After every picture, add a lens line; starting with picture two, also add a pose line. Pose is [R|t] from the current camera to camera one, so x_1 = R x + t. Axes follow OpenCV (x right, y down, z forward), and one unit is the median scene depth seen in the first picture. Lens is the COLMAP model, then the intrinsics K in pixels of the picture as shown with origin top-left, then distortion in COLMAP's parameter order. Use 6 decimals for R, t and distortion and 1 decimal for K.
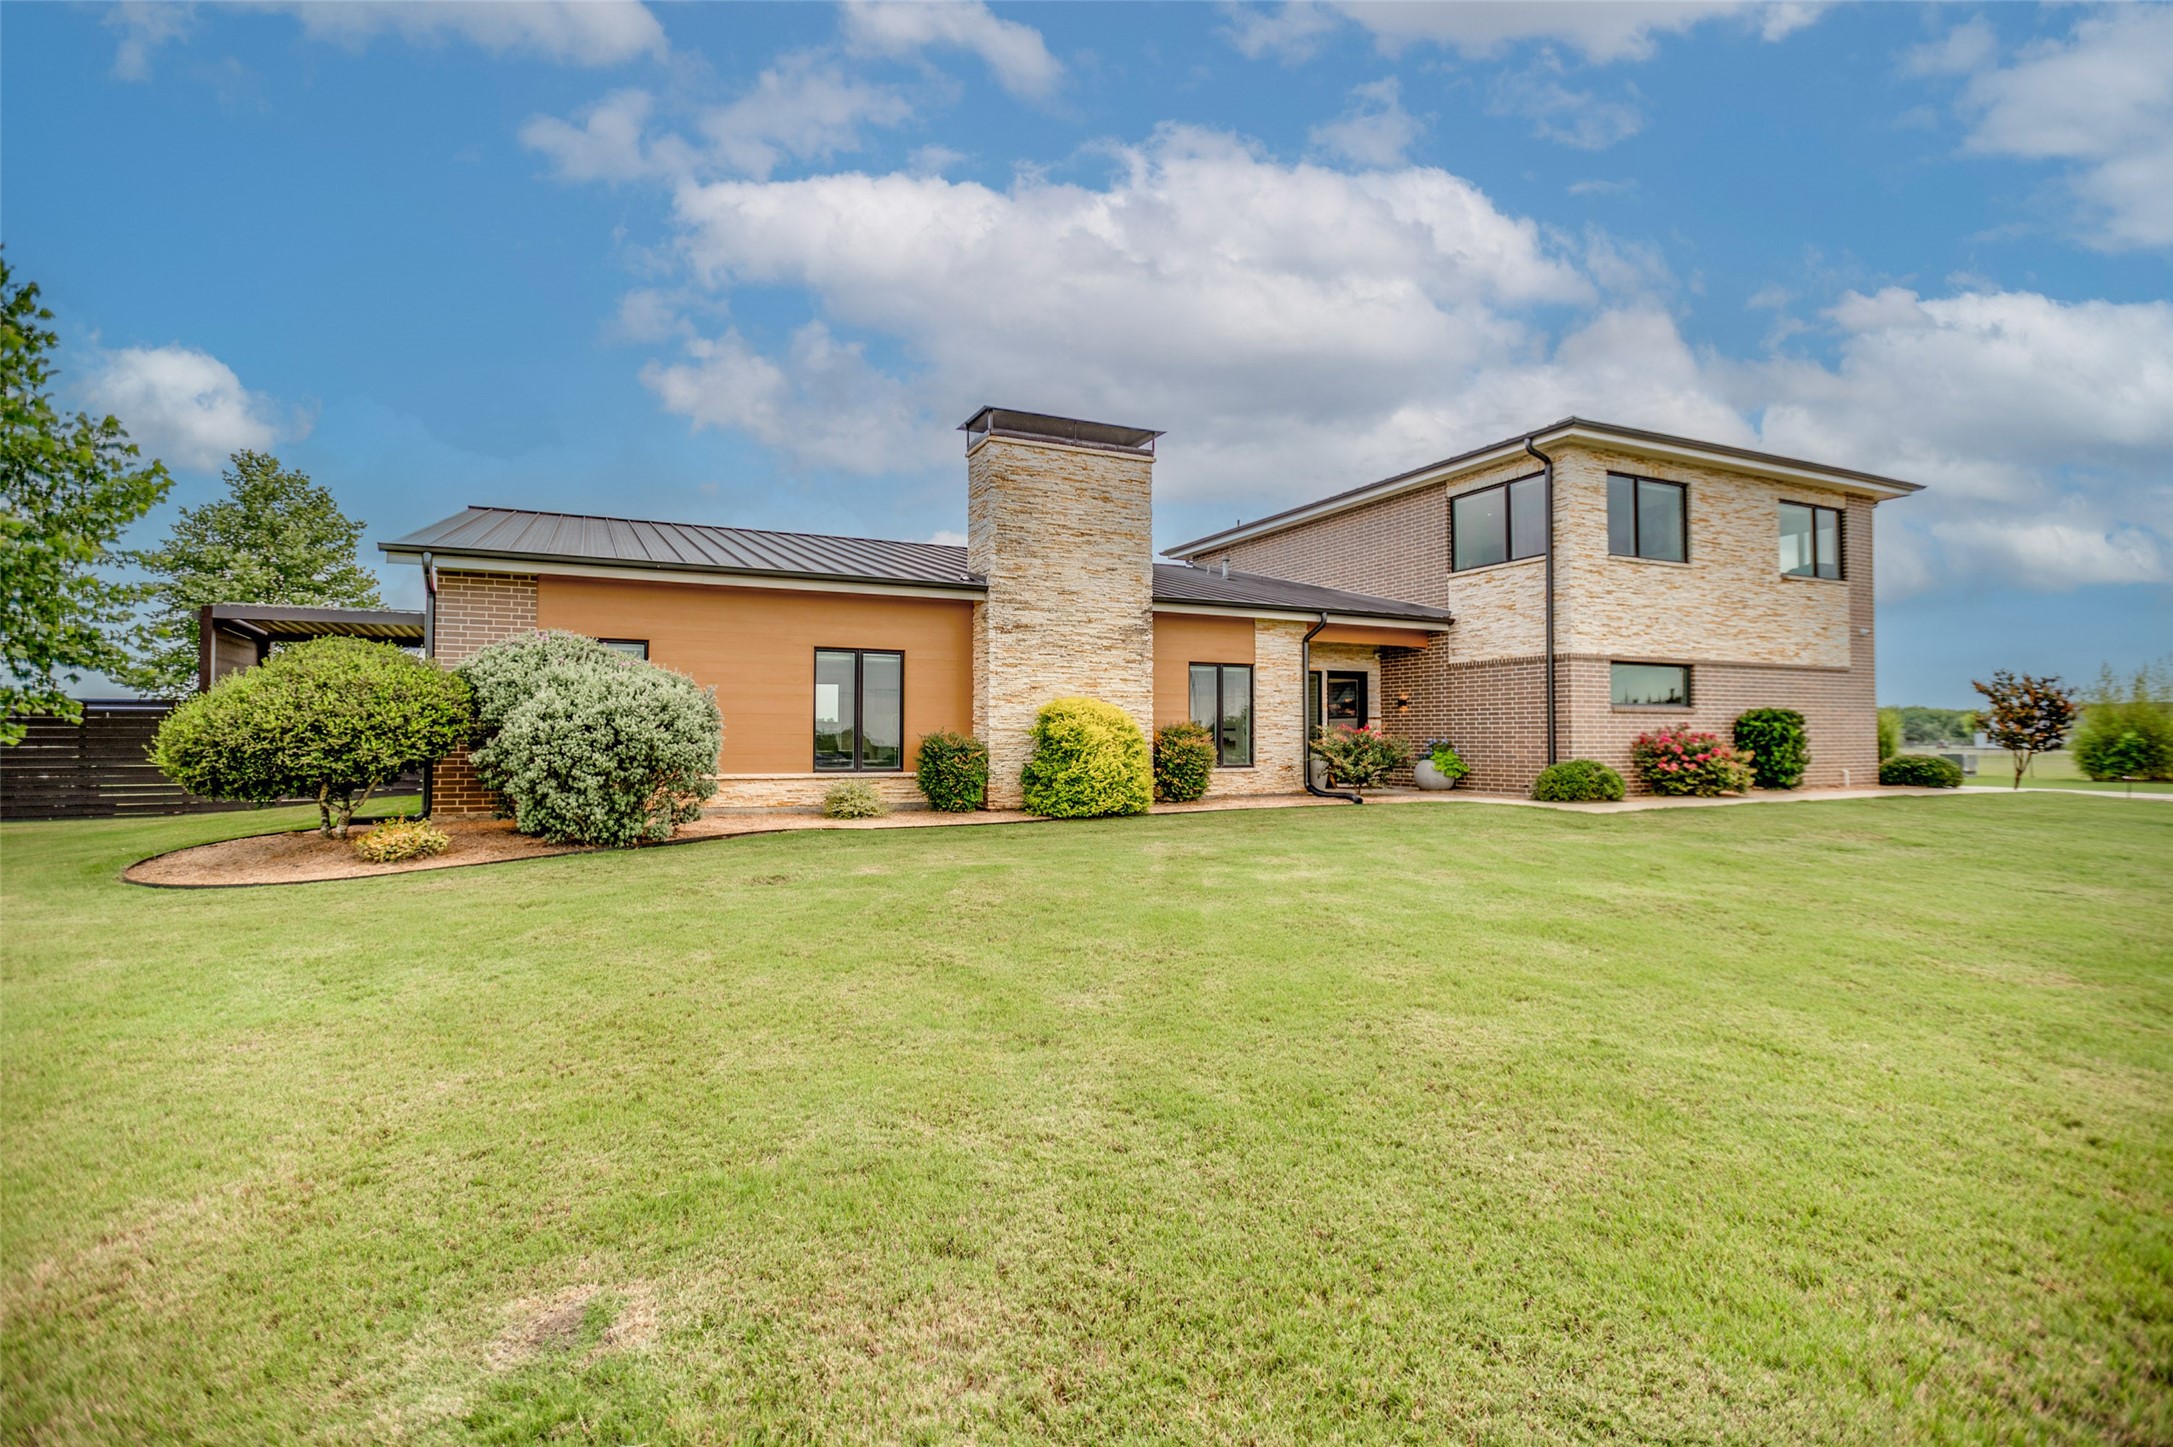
lens RADIAL K [[1038.6, 0, 1086.5], [0, 1038.6, 723.5], [0, 0, 1]] dist [-0.020248, 0.000209]
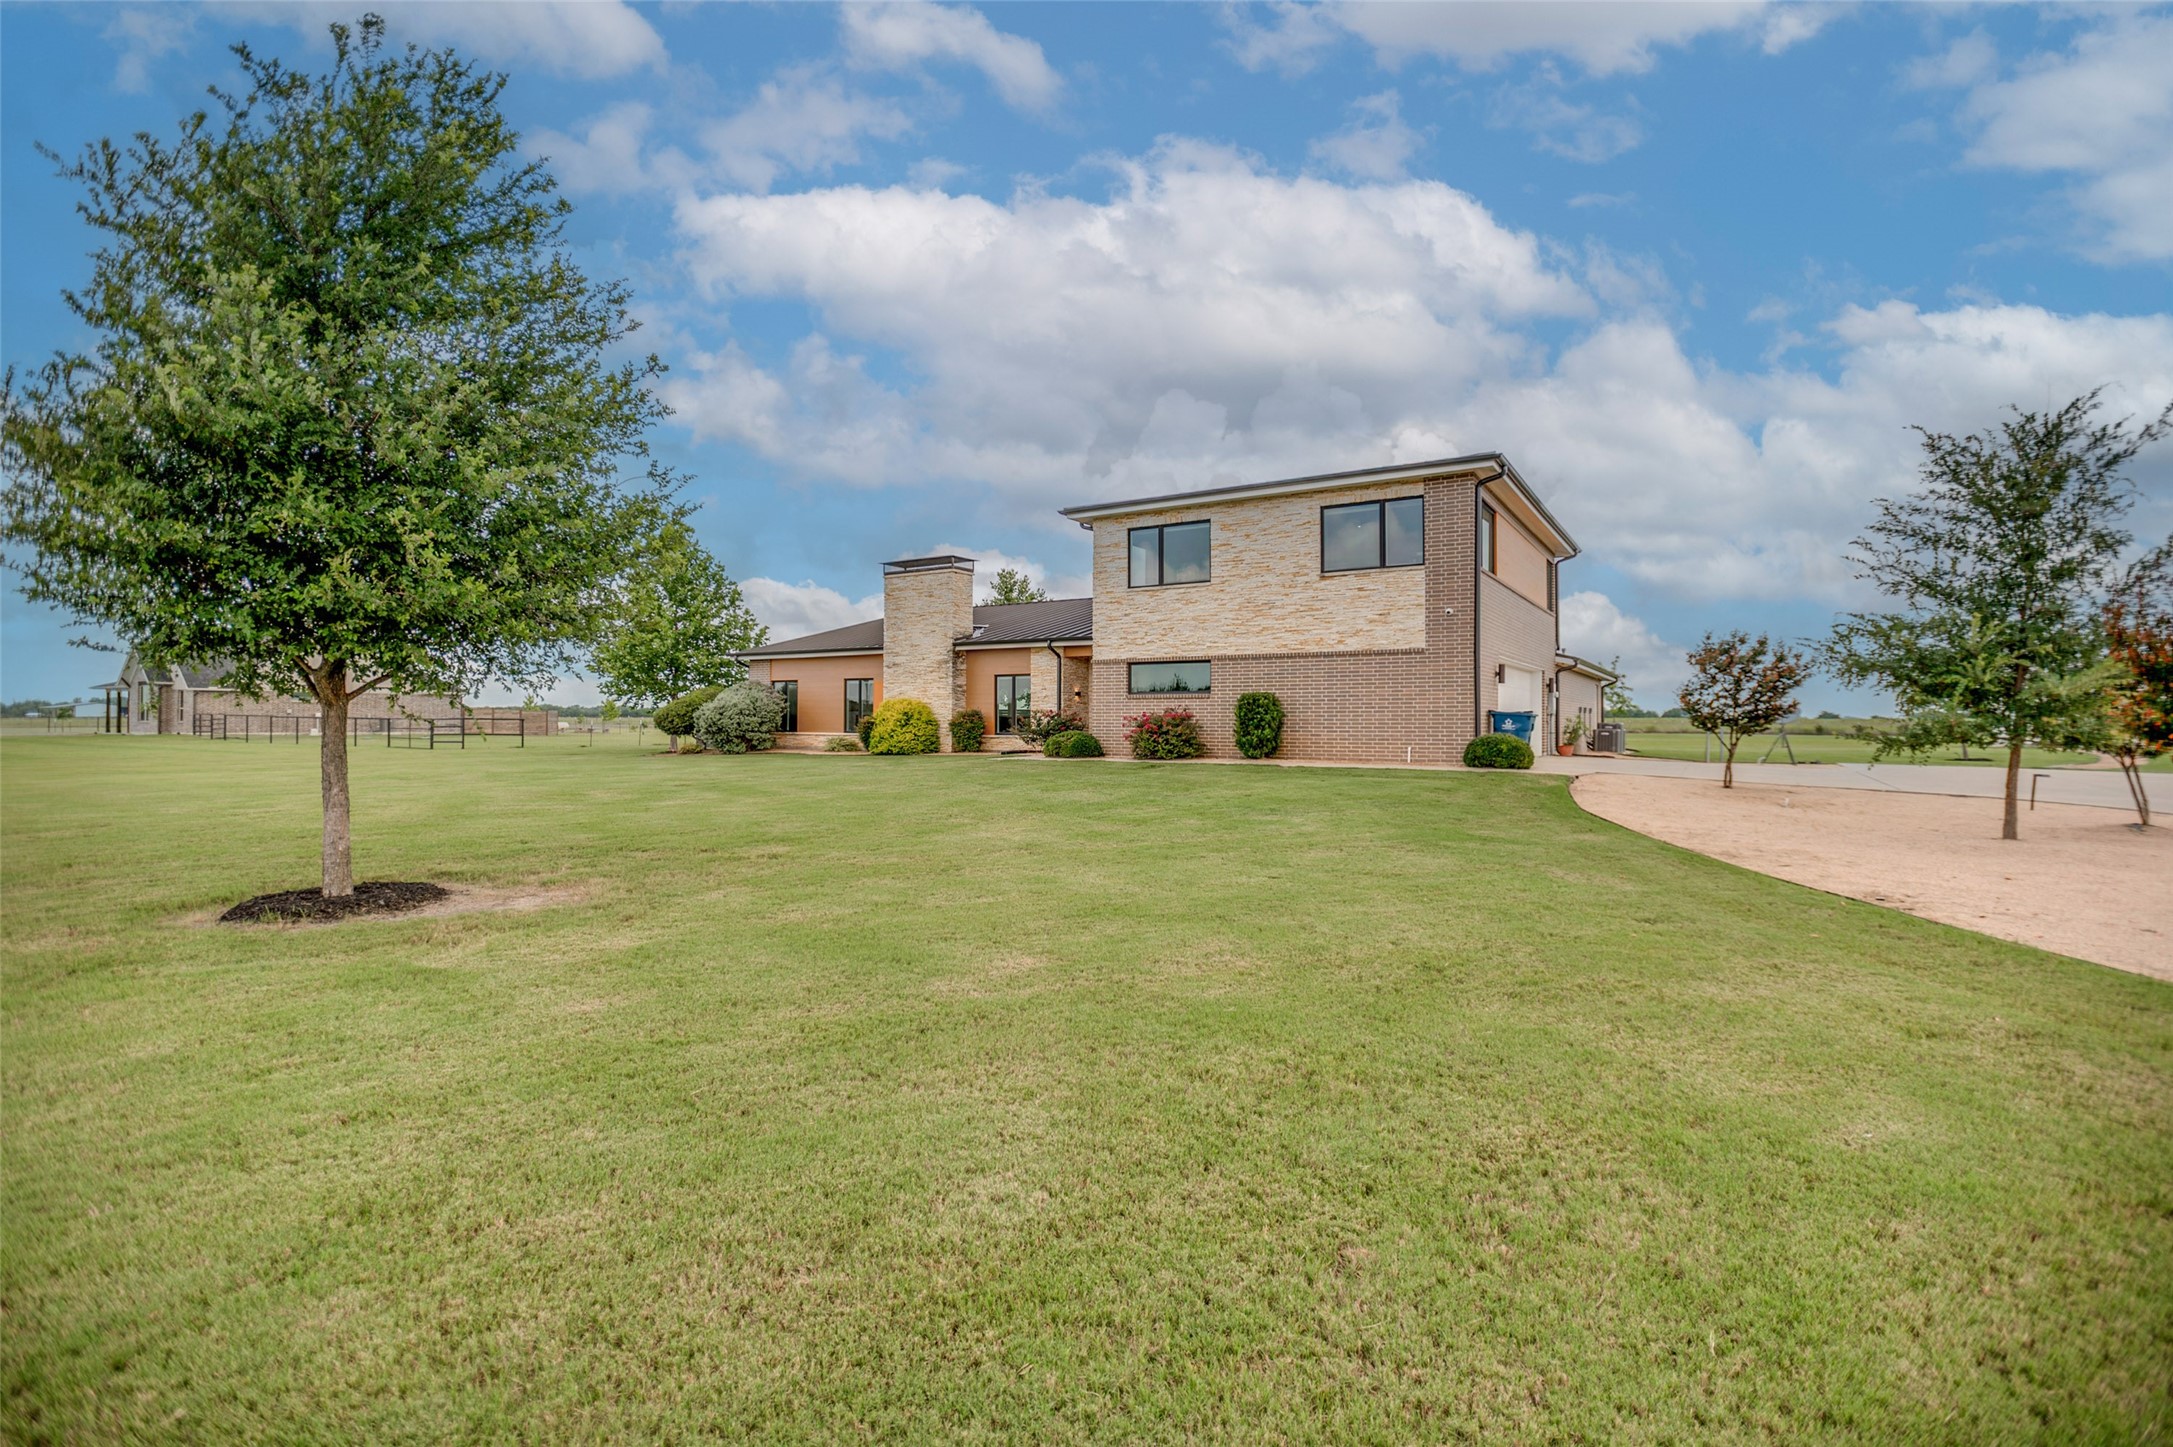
lens RADIAL K [[1038.6, 0, 1086.5], [0, 1038.6, 723.5], [0, 0, 1]] dist [-0.020248, 0.000209]
pose [[0.533020, 0.001981, -0.846101, 1.708757], [0.010953, 0.999897, 0.009242, 0.009564], [0.846032, -0.014193, 0.532943, 0.185306]]
